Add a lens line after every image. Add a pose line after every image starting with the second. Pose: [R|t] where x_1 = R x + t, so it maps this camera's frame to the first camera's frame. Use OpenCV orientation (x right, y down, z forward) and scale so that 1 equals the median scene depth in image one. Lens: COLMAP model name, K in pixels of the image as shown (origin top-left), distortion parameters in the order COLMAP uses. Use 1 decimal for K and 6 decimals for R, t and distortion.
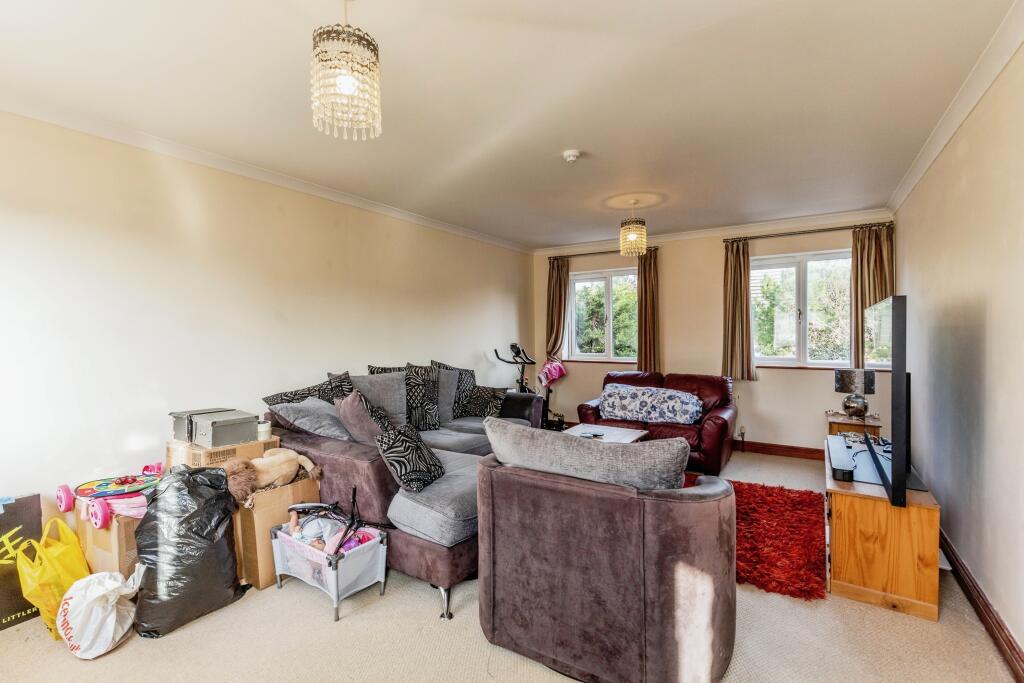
lens RADIAL K [[473.7, 0, 505.7], [0, 473.7, 338.3], [0, 0, 1]] dist [0.010061, -0.000100]
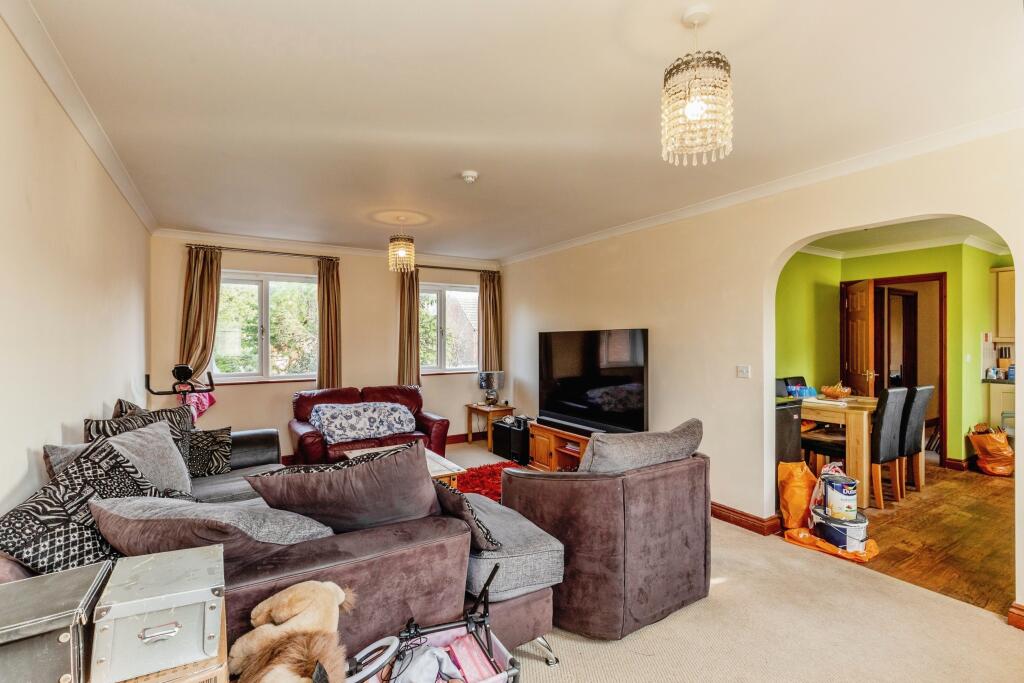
lens RADIAL K [[473.7, 0, 508.3], [0, 473.7, 342.7], [0, 0, 1]] dist [0.010061, -0.000100]
pose [[0.407245, 0.002224, 0.913316, -0.471225], [0.019270, 0.999754, -0.011026, -0.004196], [-0.913116, 0.022090, 0.407102, 0.331906]]
